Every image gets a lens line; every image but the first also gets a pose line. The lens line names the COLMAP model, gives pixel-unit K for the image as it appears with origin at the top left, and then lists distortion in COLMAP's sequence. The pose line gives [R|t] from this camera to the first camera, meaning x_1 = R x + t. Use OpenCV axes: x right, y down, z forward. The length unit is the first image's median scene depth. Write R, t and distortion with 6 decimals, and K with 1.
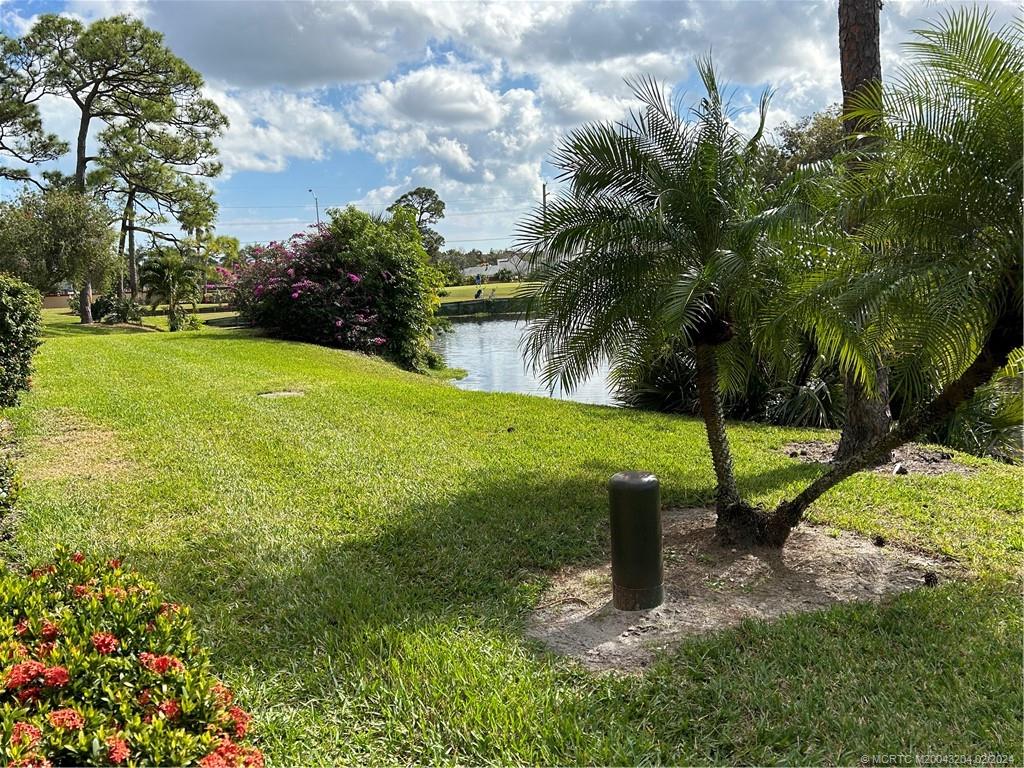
lens RADIAL K [[847.4, 0, 513.6], [0, 847.4, 384.1], [0, 0, 1]] dist [0.062152, -0.001124]
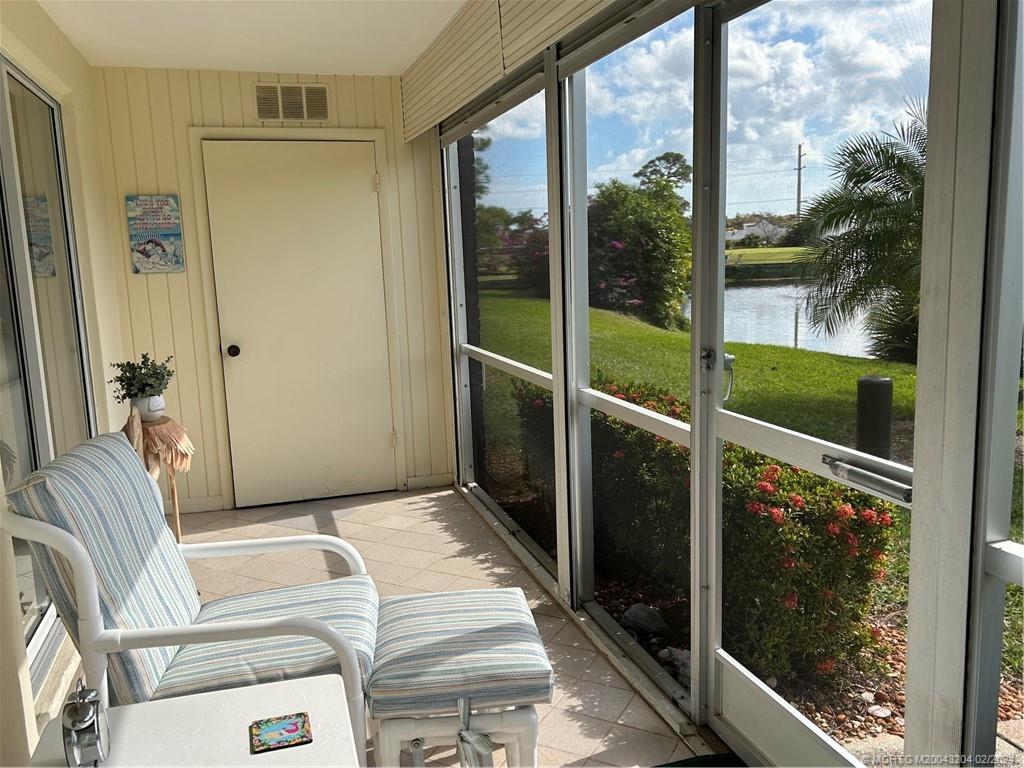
lens RADIAL K [[847.4, 0, 508.1], [0, 847.4, 386.8], [0, 0, 1]] dist [0.062152, -0.001124]
pose [[0.960666, 0.049325, -0.273291, -0.011323], [-0.037427, 0.998118, 0.048582, 0.010751], [0.275173, -0.036442, 0.960704, -0.104107]]
